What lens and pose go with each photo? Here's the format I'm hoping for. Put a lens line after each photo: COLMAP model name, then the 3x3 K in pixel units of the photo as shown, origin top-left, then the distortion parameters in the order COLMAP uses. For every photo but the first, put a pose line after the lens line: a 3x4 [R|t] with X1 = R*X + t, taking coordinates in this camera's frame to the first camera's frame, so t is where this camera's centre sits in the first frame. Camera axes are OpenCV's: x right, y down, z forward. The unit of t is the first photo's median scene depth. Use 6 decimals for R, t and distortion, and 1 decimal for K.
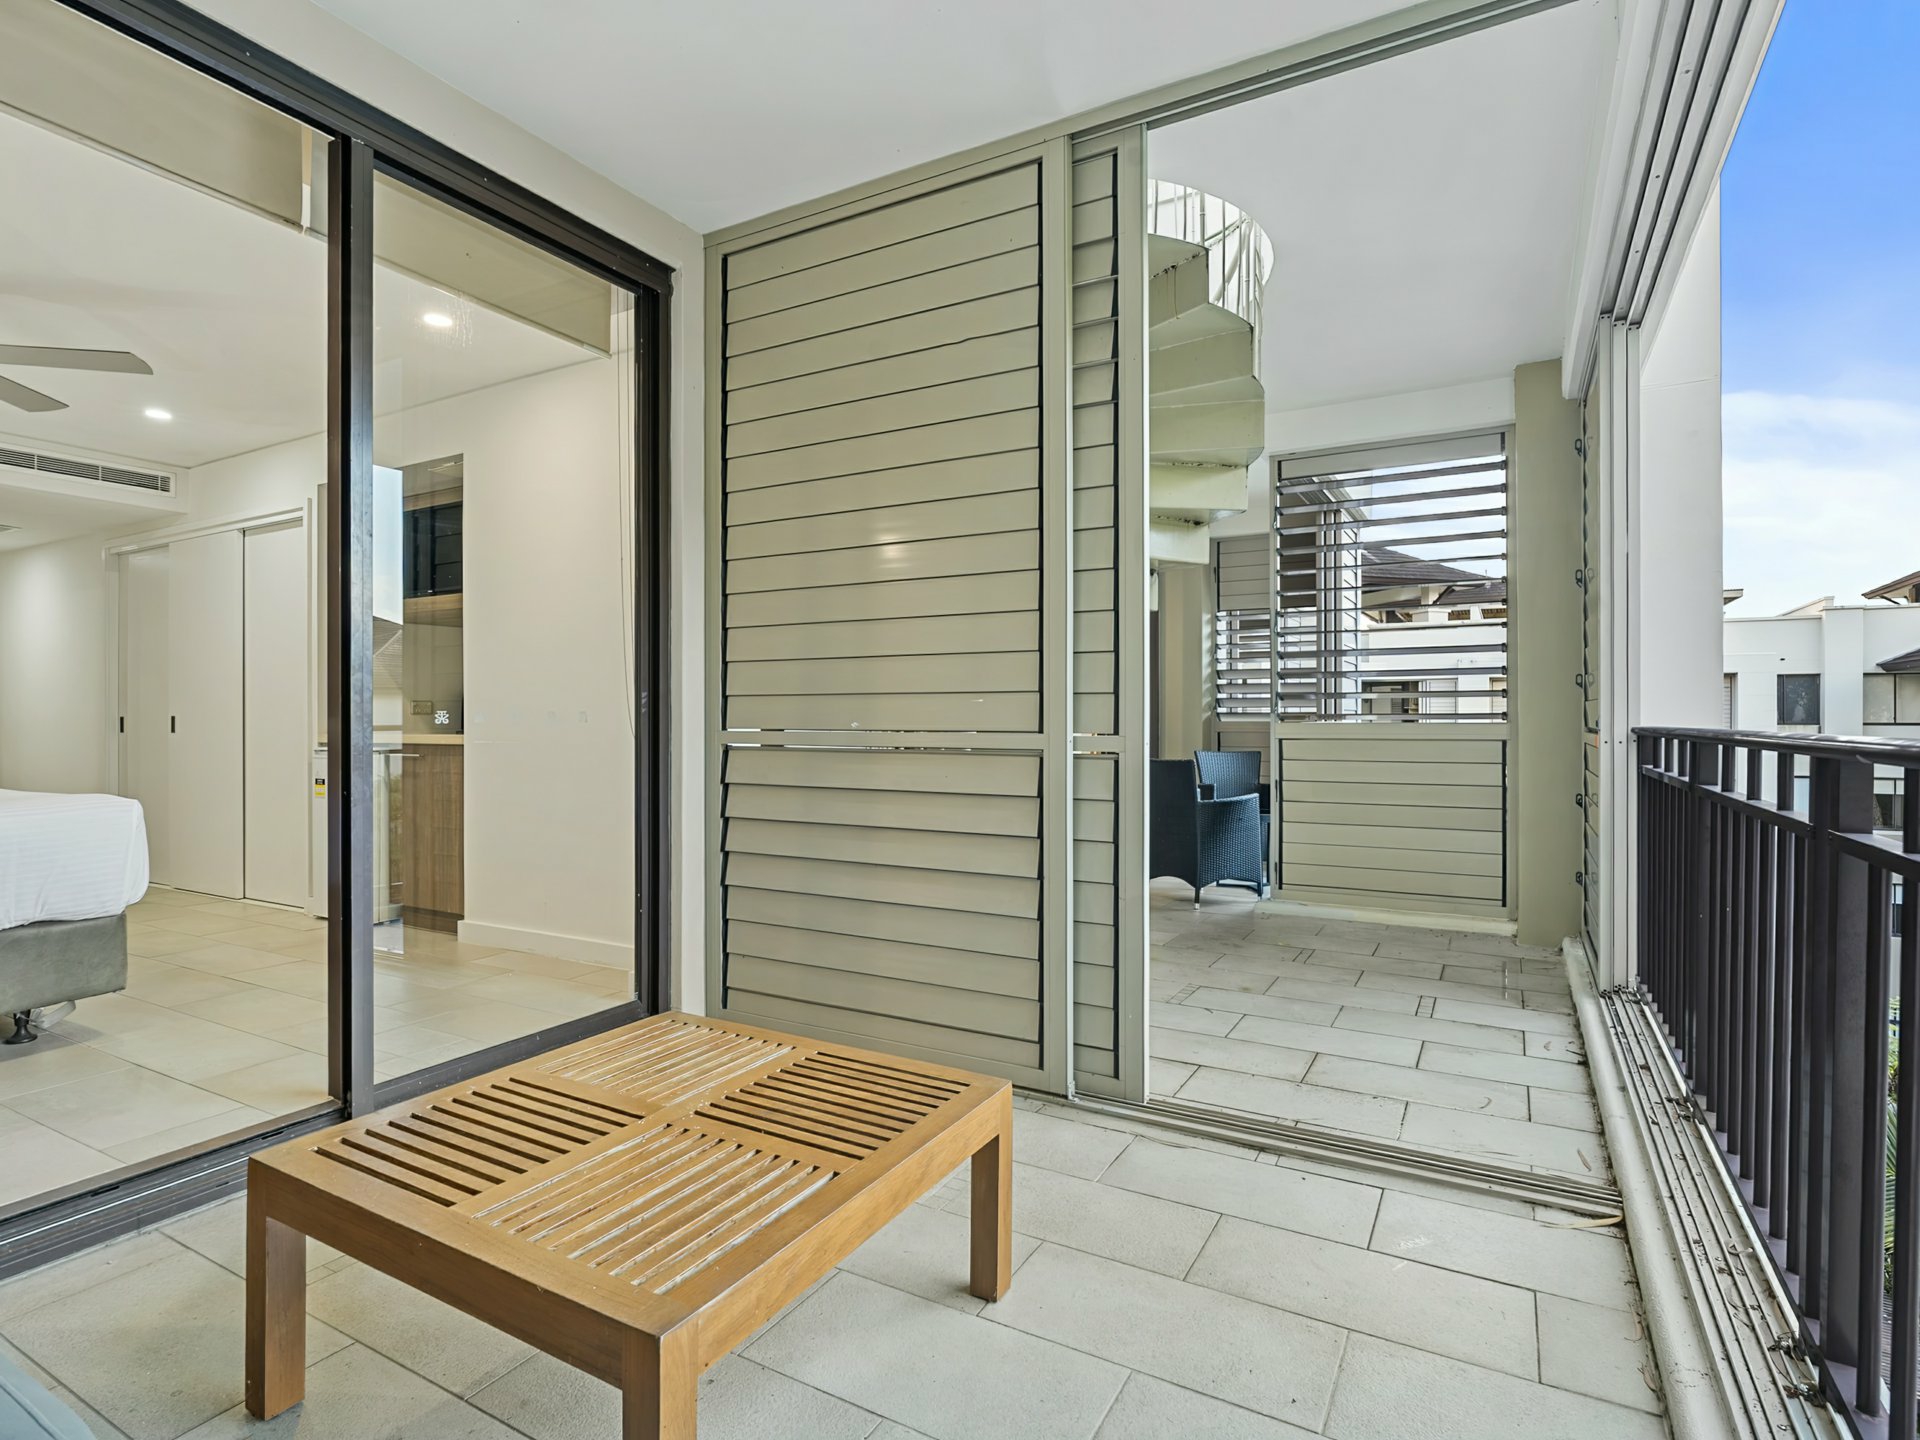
lens RADIAL K [[952.4, 0, 993.2], [0, 952.4, 704.9], [0, 0, 1]] dist [-0.000522, 0.000102]
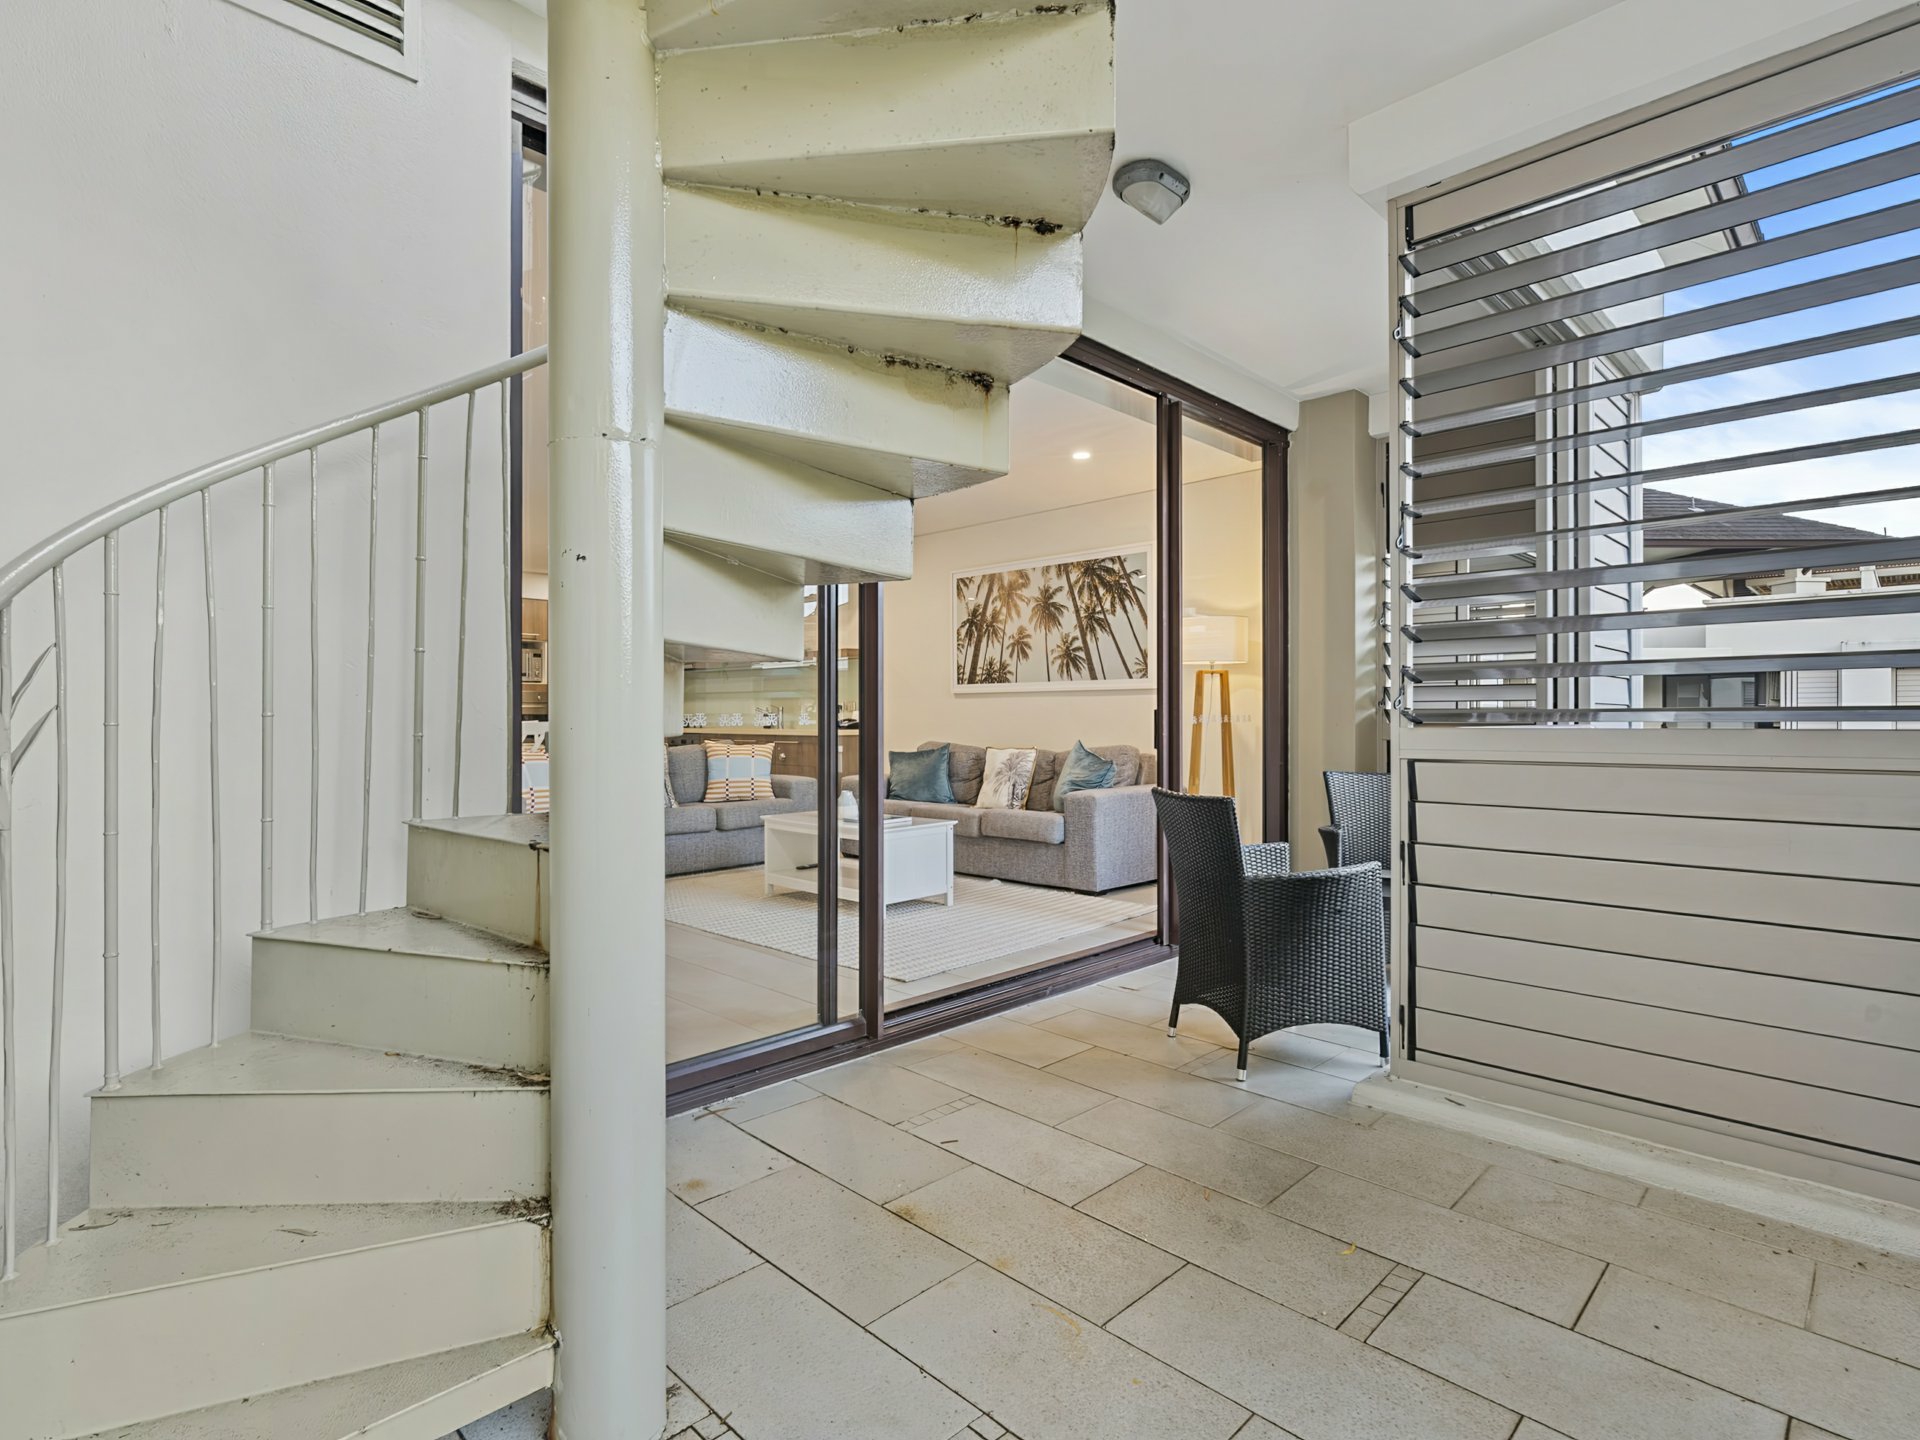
lens RADIAL K [[968.8, 0, 960.3], [0, 968.8, 713.0], [0, 0, 1]] dist [-0.004514, 0.000290]
pose [[0.959368, -0.005368, -0.282108, 0.201910], [0.007196, 0.999959, 0.005442, 0.006406], [0.282067, -0.007251, 0.959367, 0.413324]]
